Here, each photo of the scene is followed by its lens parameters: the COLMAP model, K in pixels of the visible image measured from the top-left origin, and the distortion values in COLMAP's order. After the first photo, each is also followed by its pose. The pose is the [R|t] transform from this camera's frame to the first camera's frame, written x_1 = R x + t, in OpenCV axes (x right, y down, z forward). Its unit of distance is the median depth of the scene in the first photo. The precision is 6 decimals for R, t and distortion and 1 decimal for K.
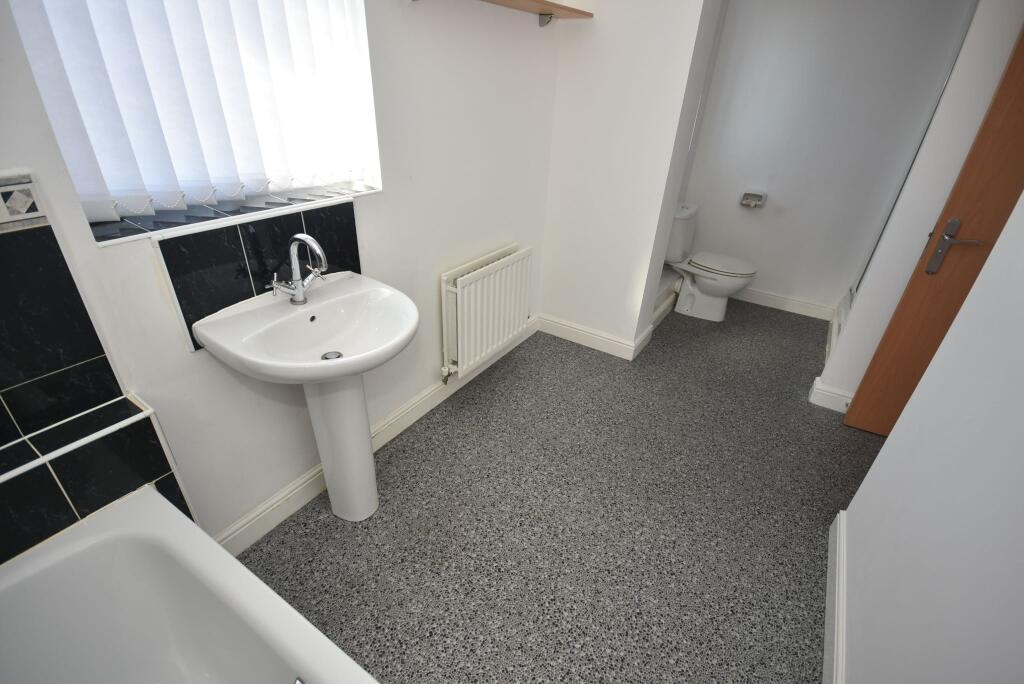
lens RADIAL K [[464.9, 0, 509.8], [0, 464.9, 337.7], [0, 0, 1]] dist [-0.003756, -0.000229]
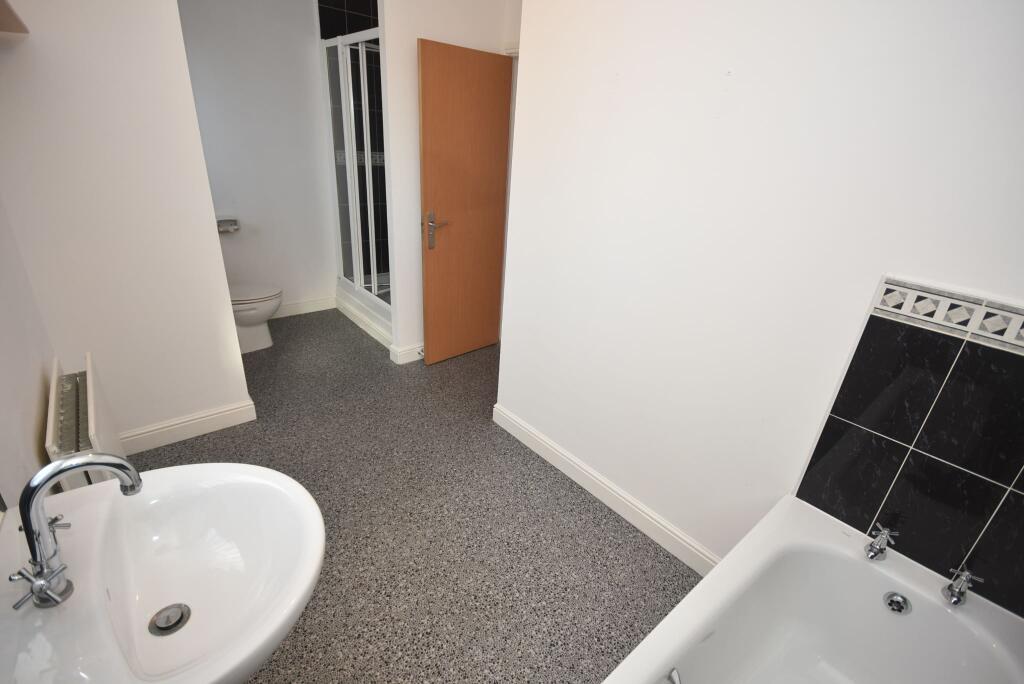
lens RADIAL K [[464.9, 0, 509.2], [0, 464.9, 344.2], [0, 0, 1]] dist [-0.003756, -0.000229]
pose [[0.297249, -0.413820, 0.860463, -0.316878], [0.409471, 0.869367, 0.276649, -0.128665], [-0.862541, 0.270101, 0.427866, 0.154613]]
